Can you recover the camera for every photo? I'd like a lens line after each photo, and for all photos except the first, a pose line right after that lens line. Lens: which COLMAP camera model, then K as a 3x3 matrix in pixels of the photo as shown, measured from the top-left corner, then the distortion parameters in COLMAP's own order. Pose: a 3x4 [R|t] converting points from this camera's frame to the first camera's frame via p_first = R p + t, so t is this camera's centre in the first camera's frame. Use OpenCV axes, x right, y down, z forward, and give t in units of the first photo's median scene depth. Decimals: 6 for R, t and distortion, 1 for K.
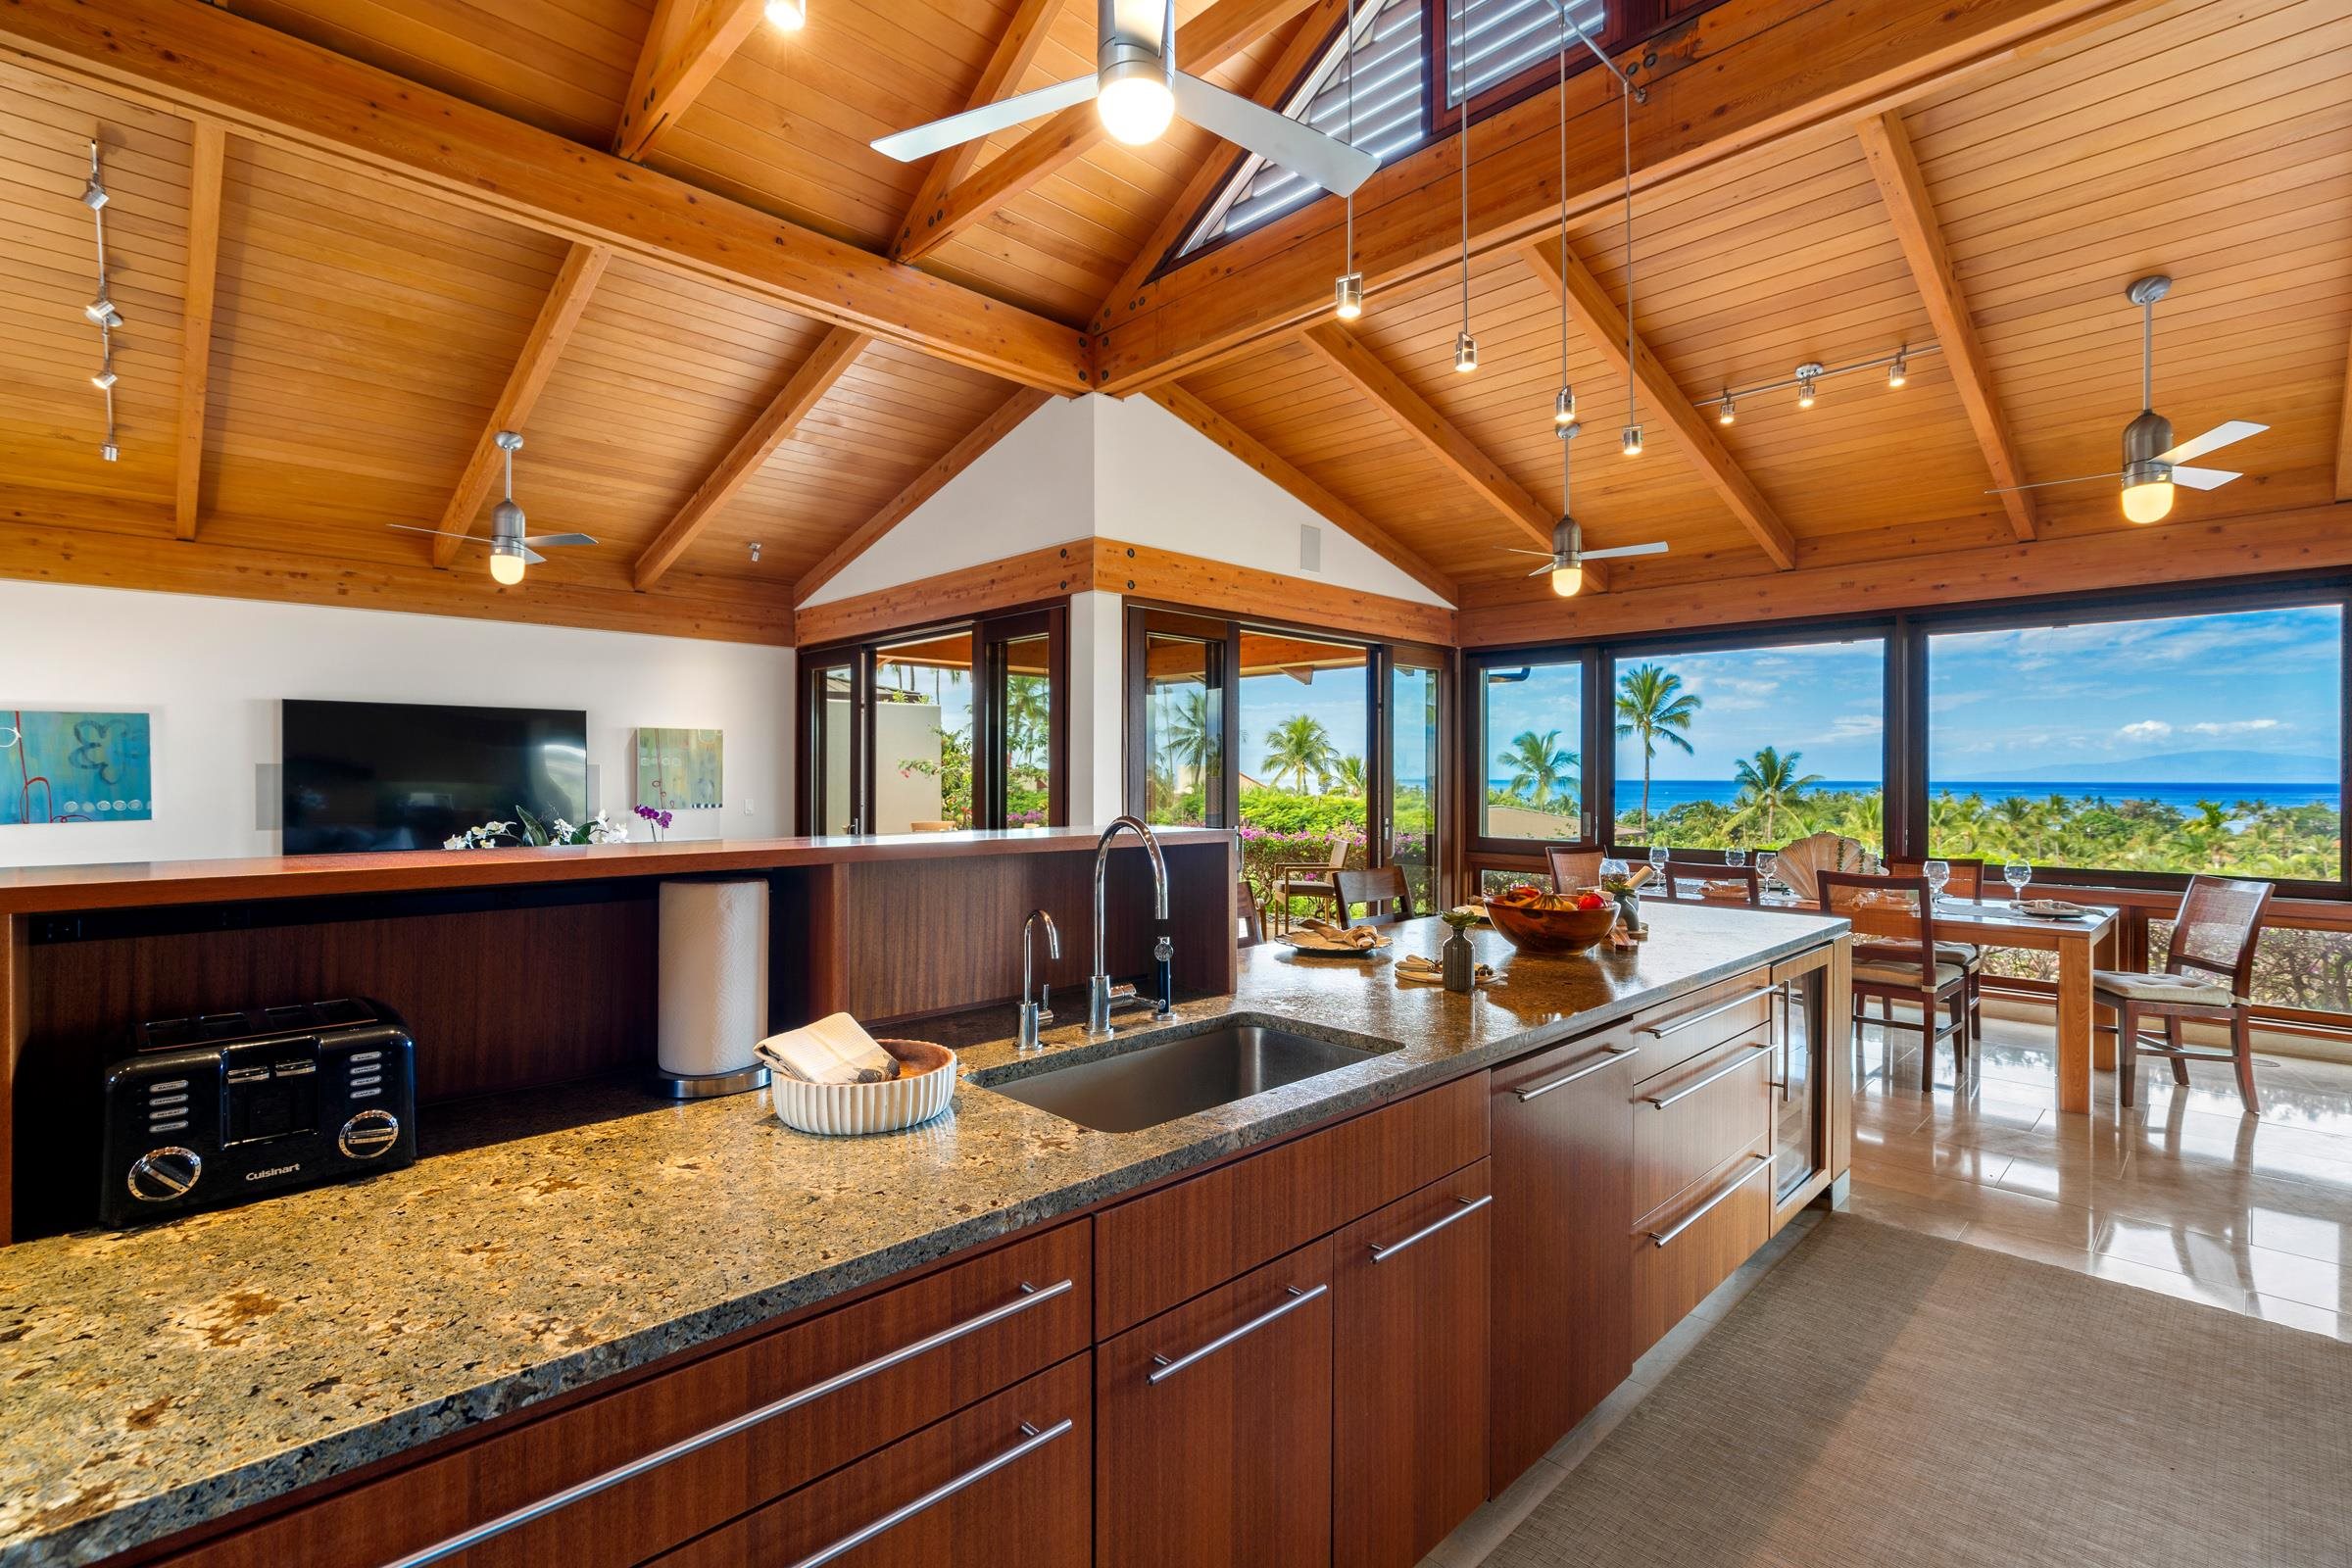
lens RADIAL K [[1066.0, 0, 1177.0], [0, 1066.0, 775.6], [0, 0, 1]] dist [-0.006422, 0.003539]
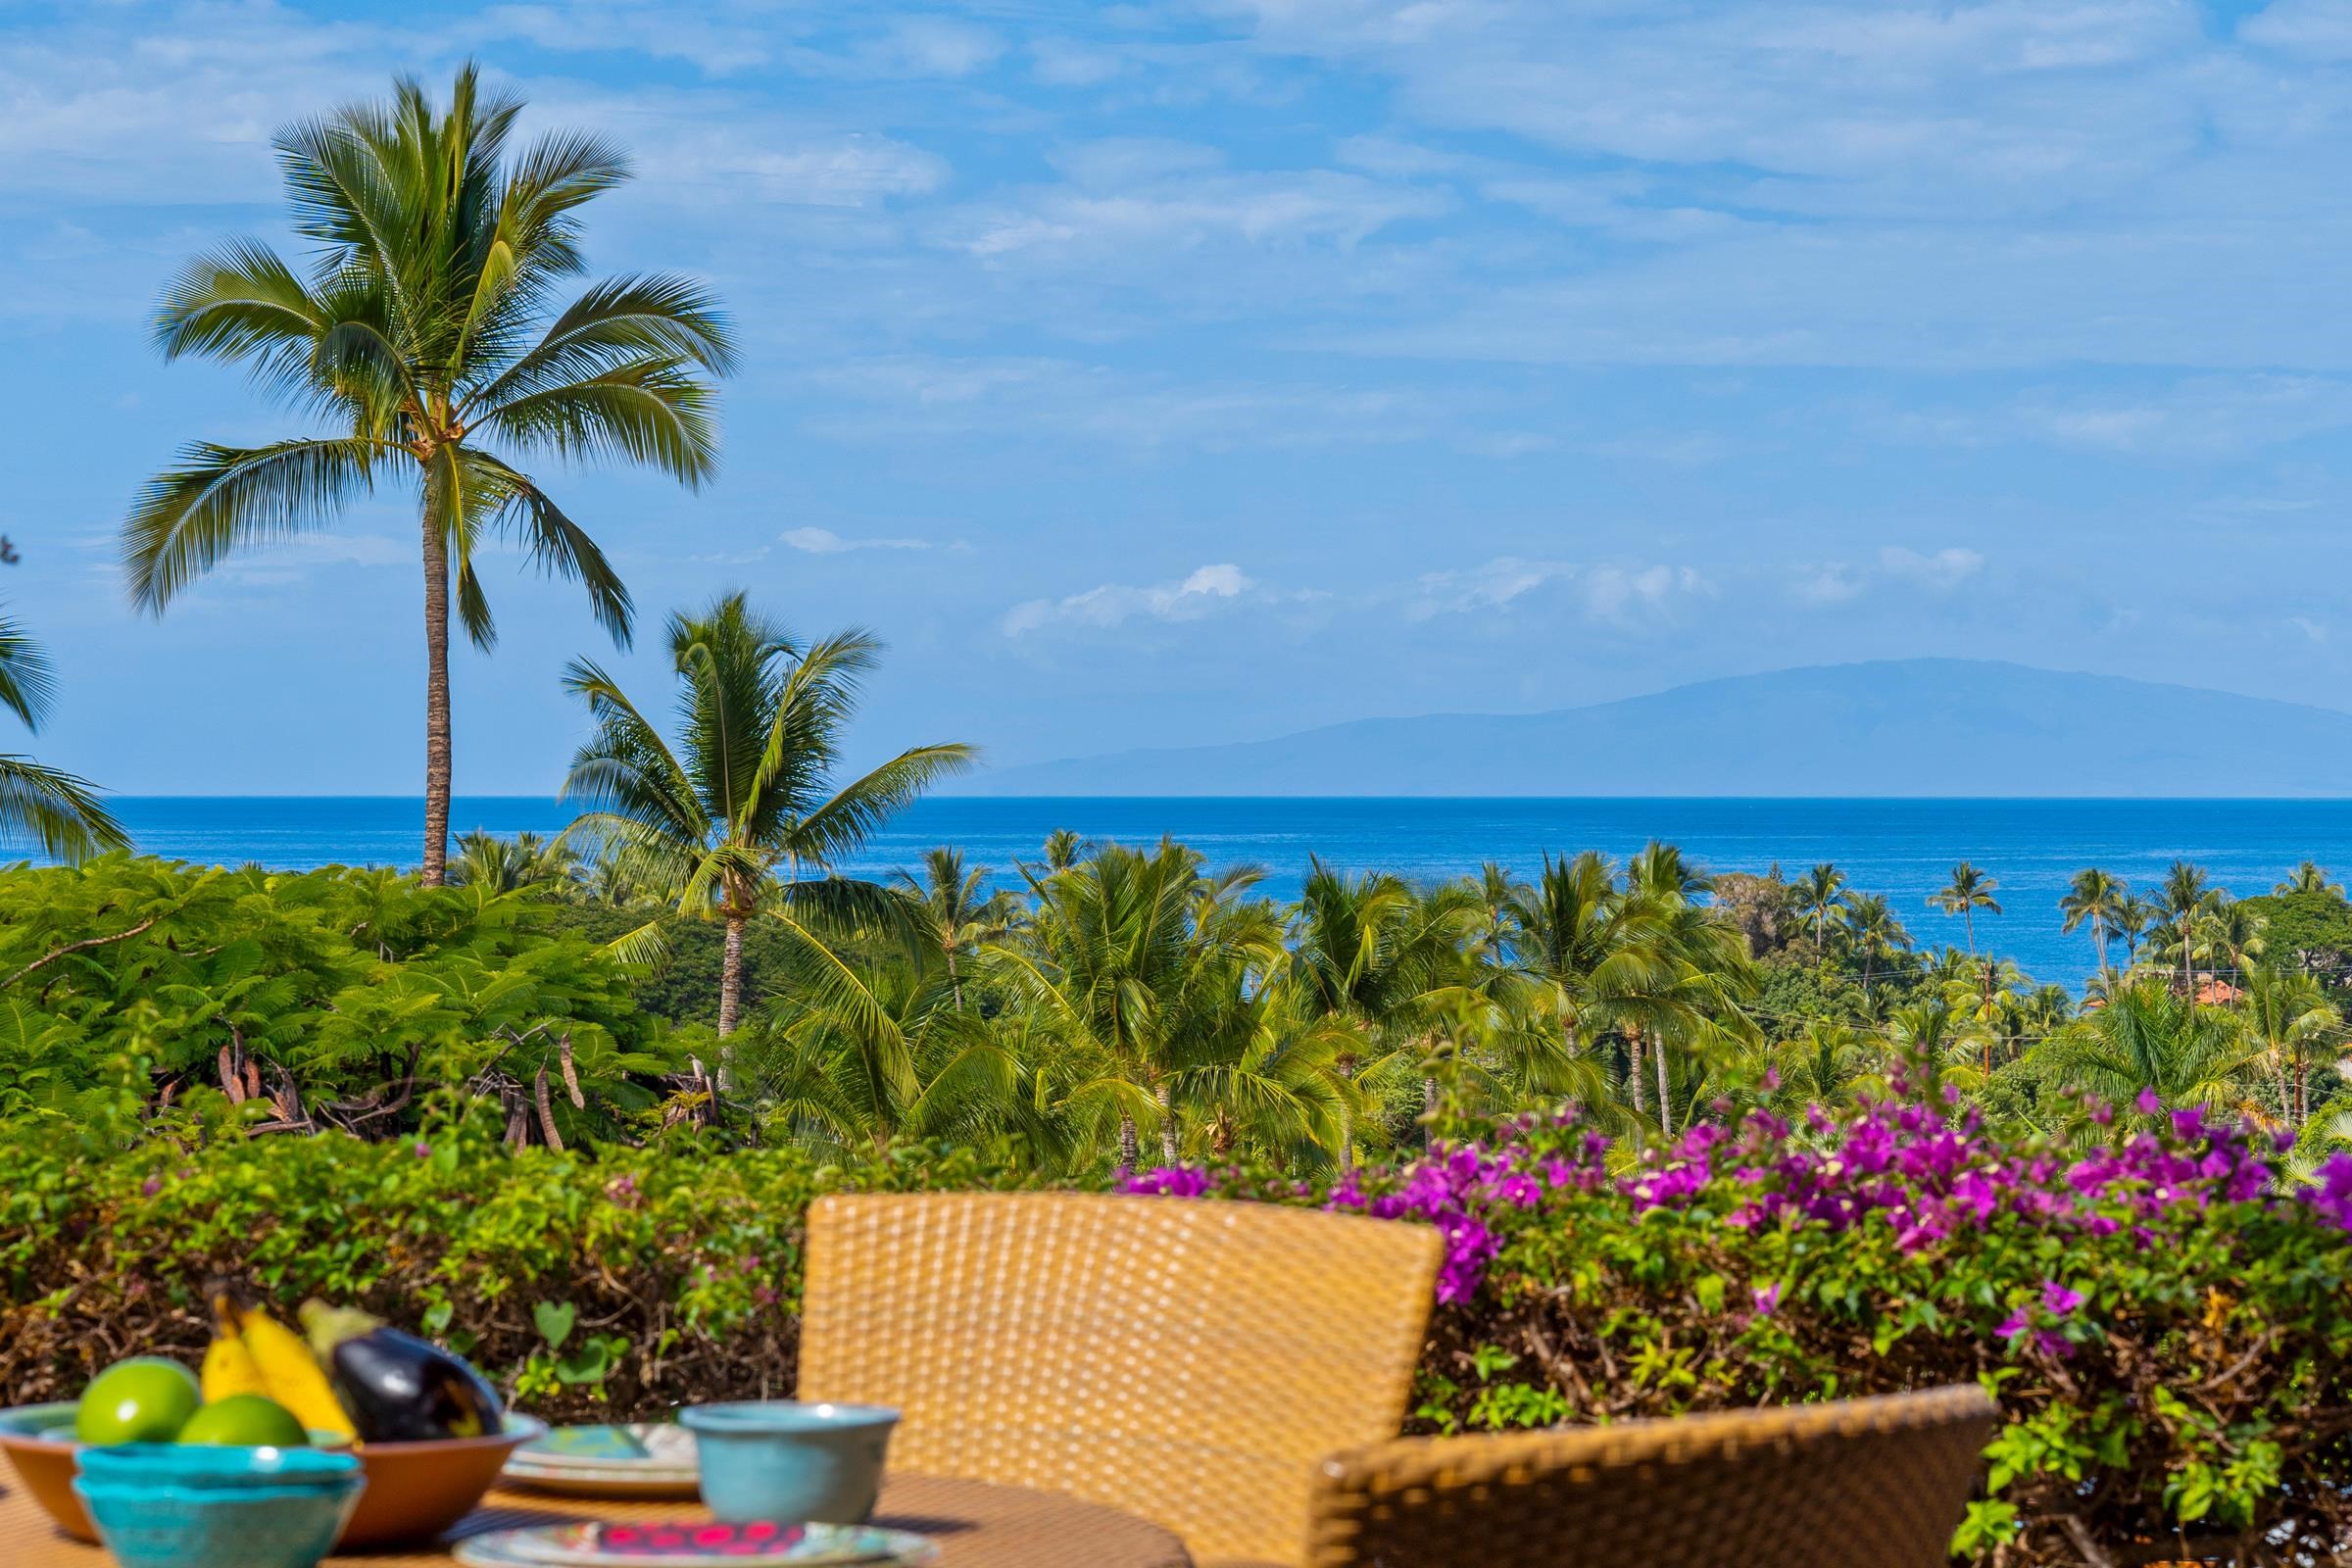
lens RADIAL K [[6355.0, 0, 1176.8], [0, 6355.0, 788.2], [0, 0, 1]] dist [0.125897, 0.000000]
pose [[0.784136, -0.003939, 0.620577, -0.708365], [0.002921, 0.999992, 0.002656, 0.034915], [-0.620583, -0.000270, 0.784141, 1.198188]]
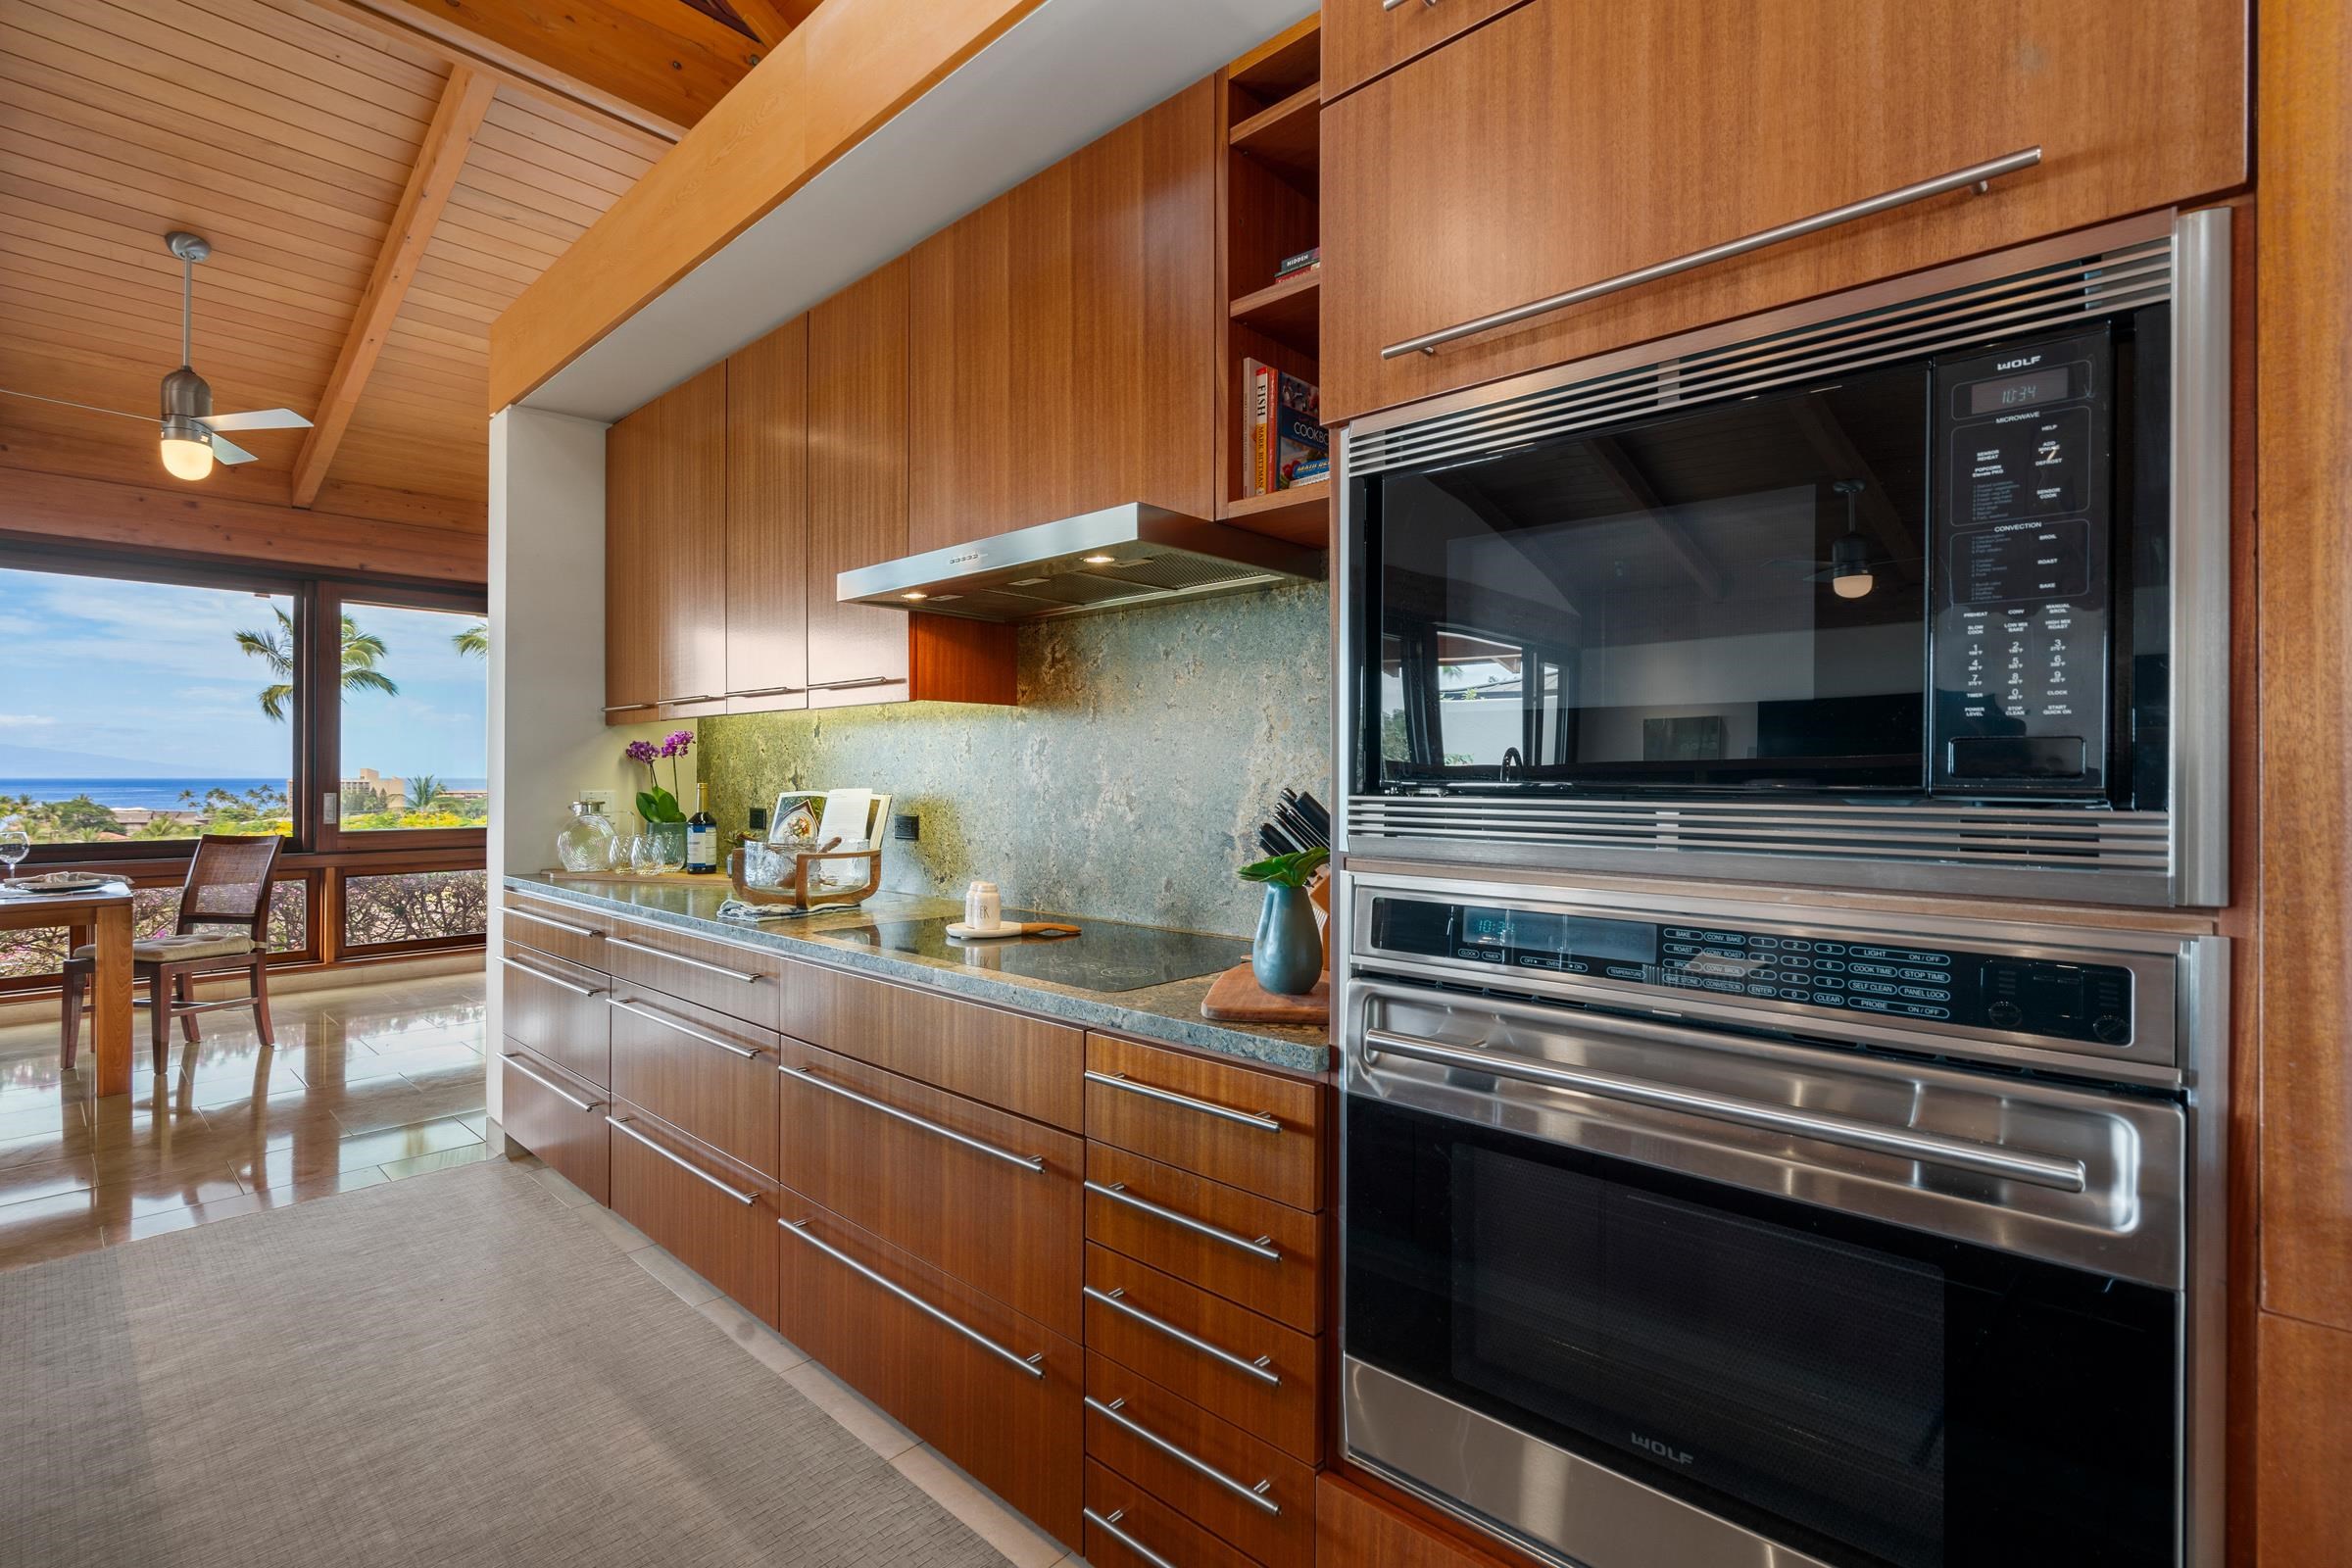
lens RADIAL K [[1066.0, 0, 1173.2], [0, 1066.0, 776.2], [0, 0, 1]] dist [-0.006422, 0.003539]
pose [[-0.050277, -0.003464, 0.998729, -0.083602], [-0.001440, 0.999993, 0.003396, 0.022645], [-0.998734, -0.001267, -0.050282, 0.080600]]
